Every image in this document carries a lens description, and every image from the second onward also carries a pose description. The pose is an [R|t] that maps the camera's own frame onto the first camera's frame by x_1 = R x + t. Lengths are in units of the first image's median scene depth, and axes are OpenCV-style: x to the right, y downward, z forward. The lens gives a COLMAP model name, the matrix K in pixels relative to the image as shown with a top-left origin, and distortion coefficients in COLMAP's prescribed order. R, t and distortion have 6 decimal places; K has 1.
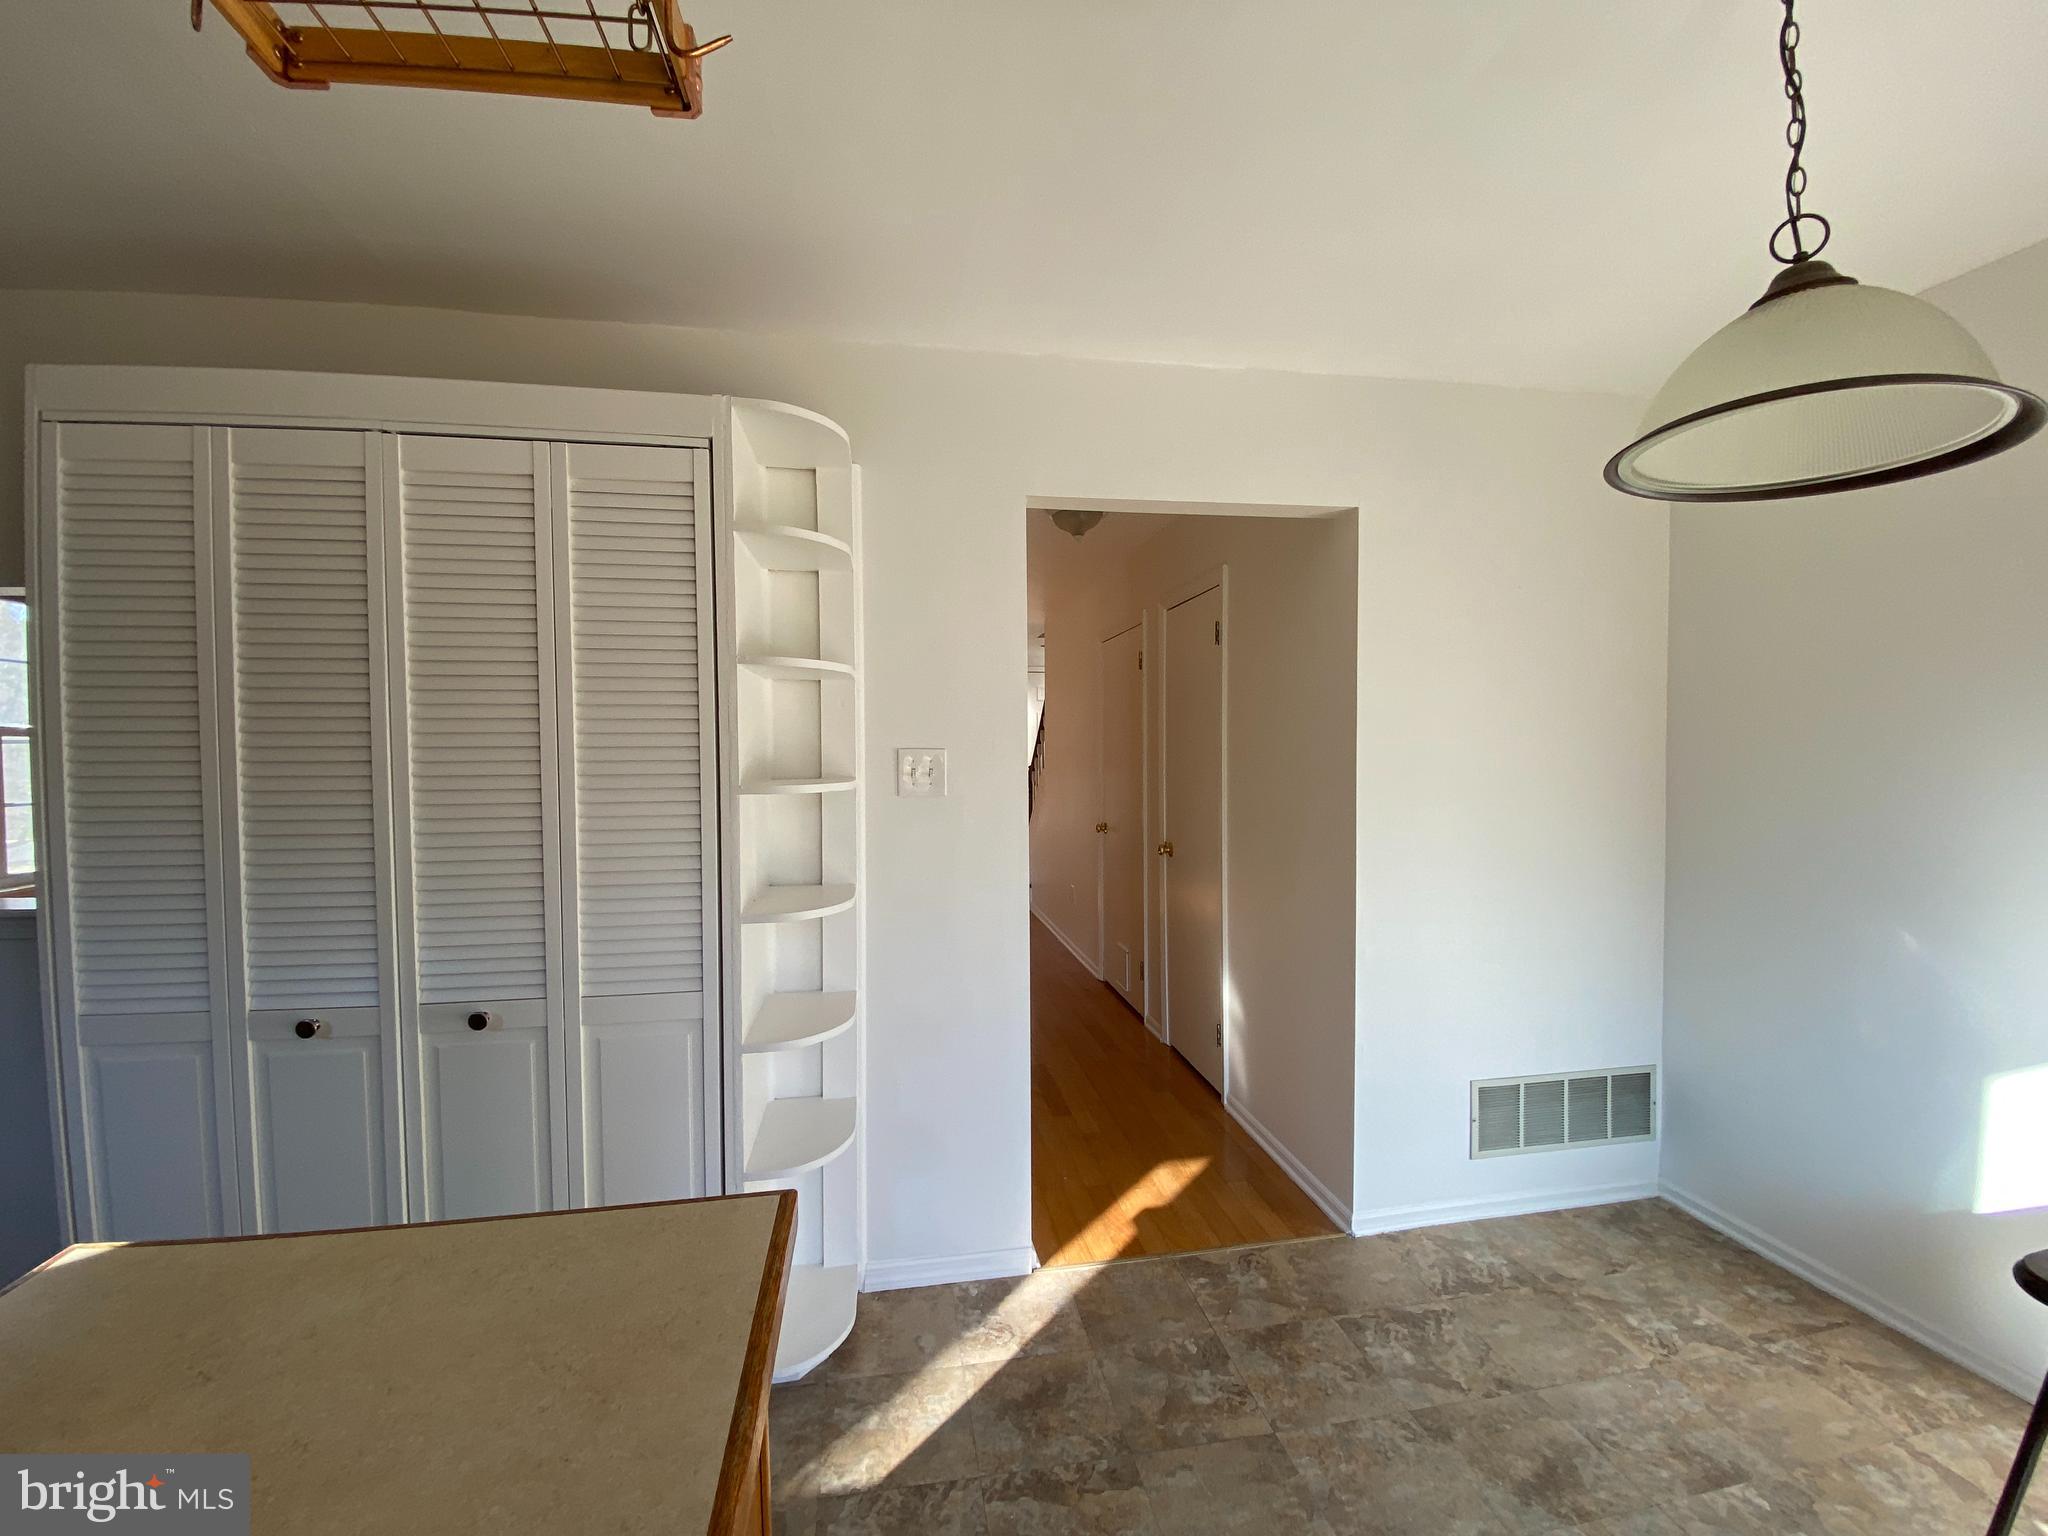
lens RADIAL K [[826.0, 0, 1023.2], [0, 826.0, 777.8], [0, 0, 1]] dist [-0.012430, -0.004321]
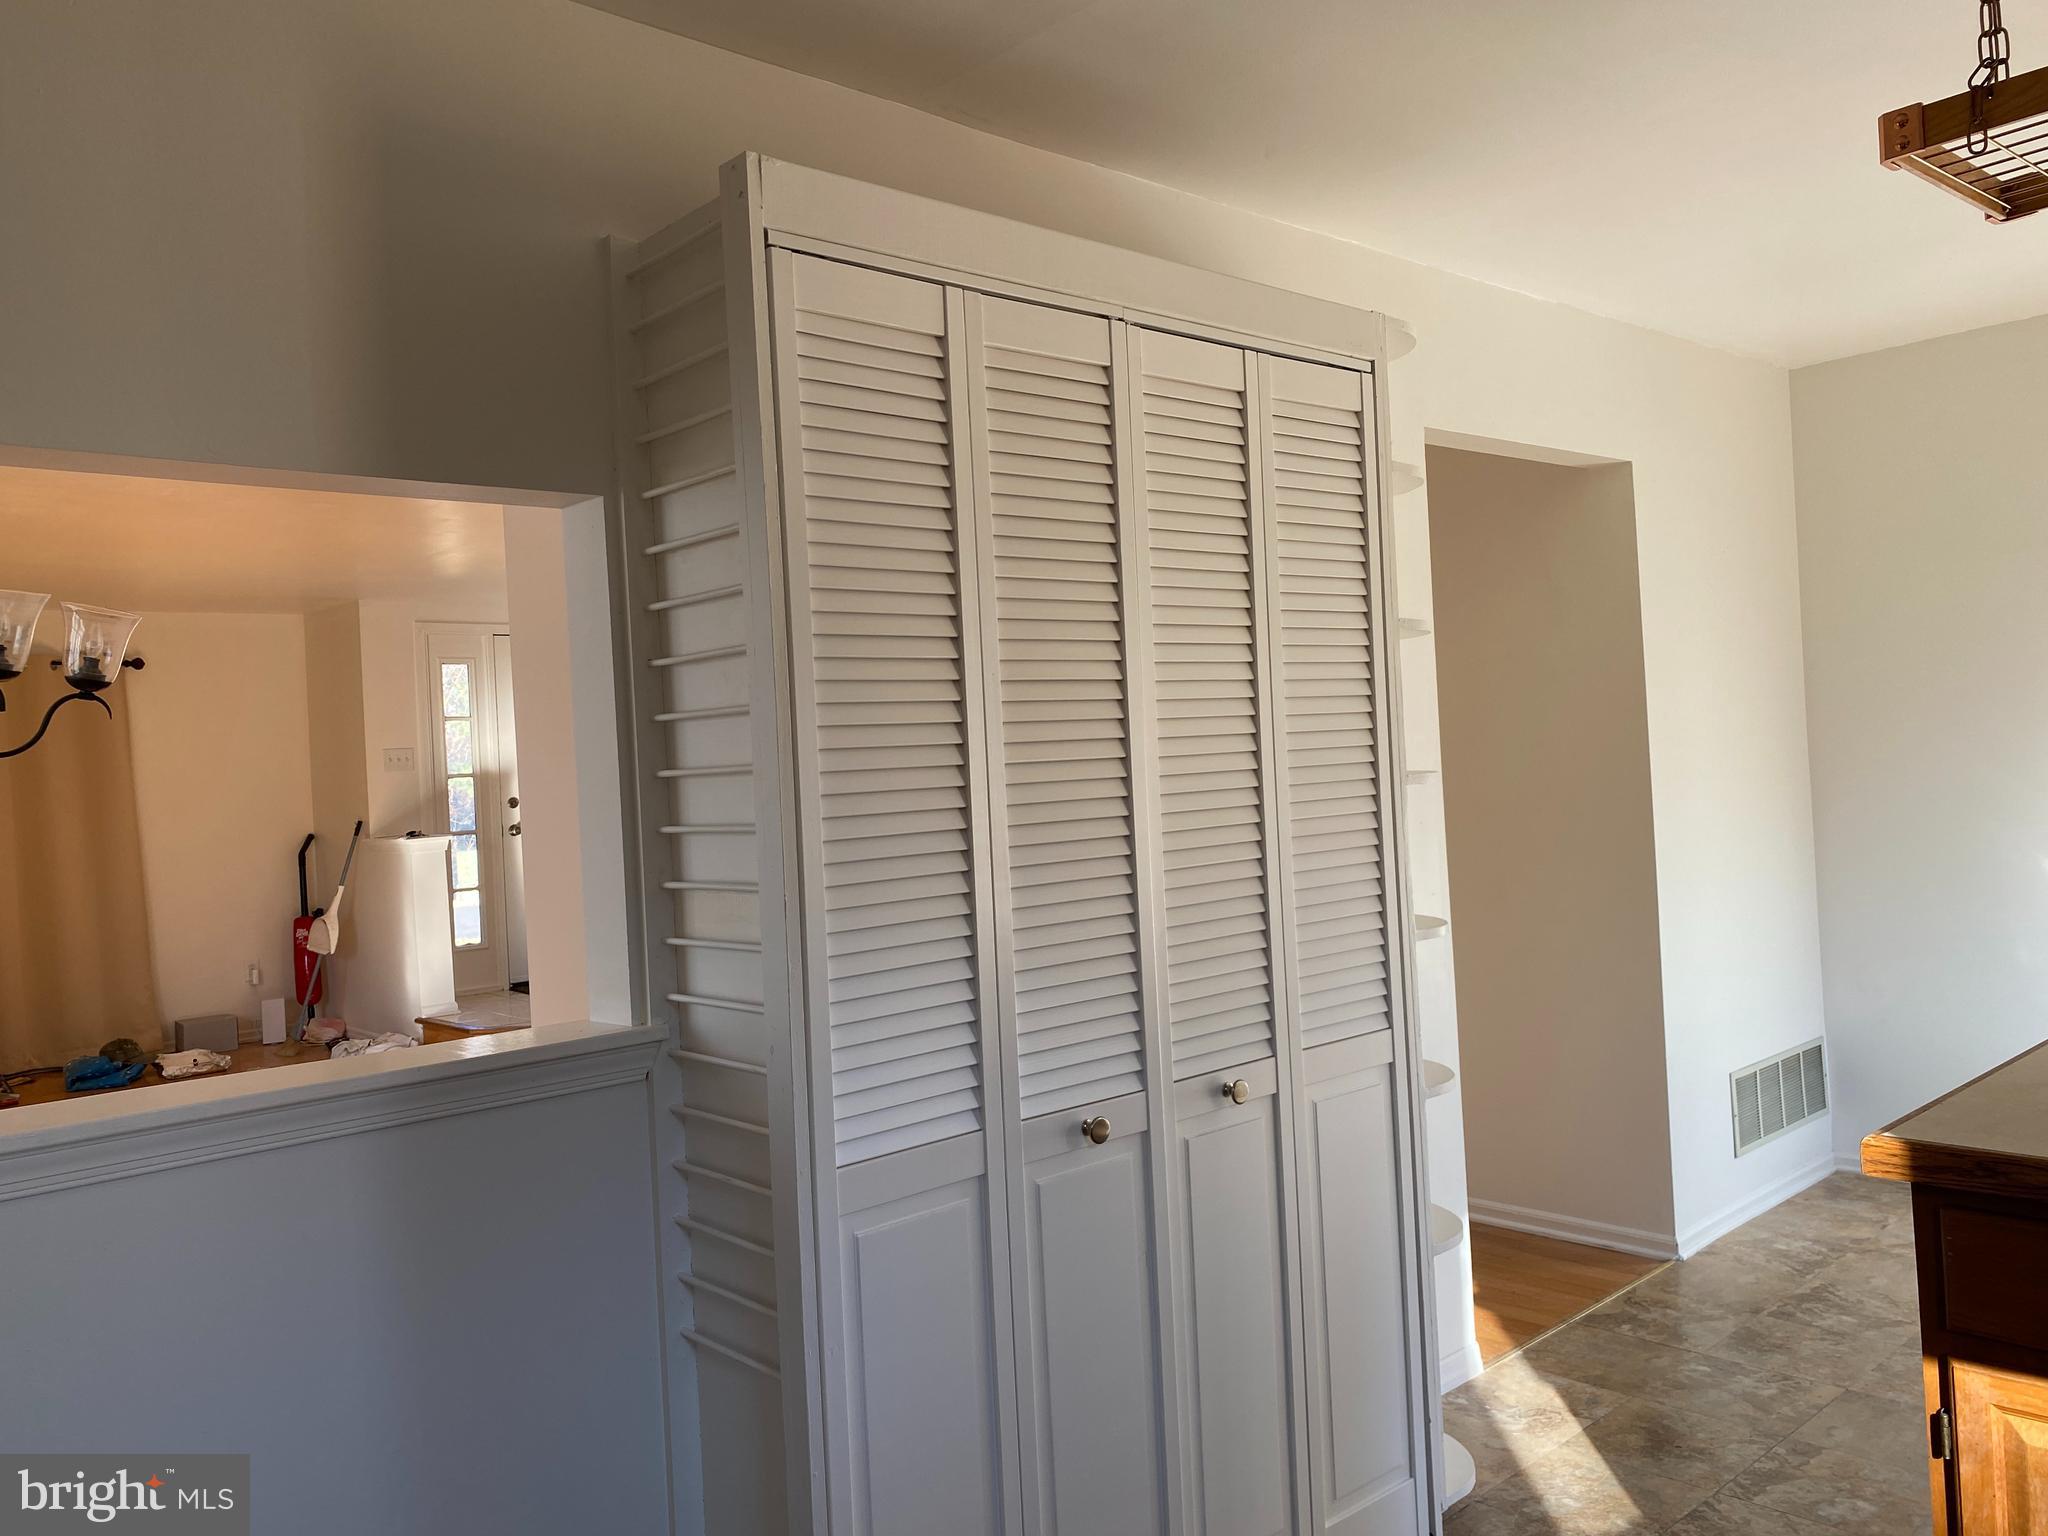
lens RADIAL K [[1547.5, 0, 1035.5], [0, 1547.5, 773.6], [0, 0, 1]] dist [0.042233, -0.031732]
pose [[0.839136, -0.048264, 0.541776, -1.286760], [0.071590, 0.997190, -0.022049, 0.014889], [-0.539190, 0.057287, 0.840234, -0.104617]]
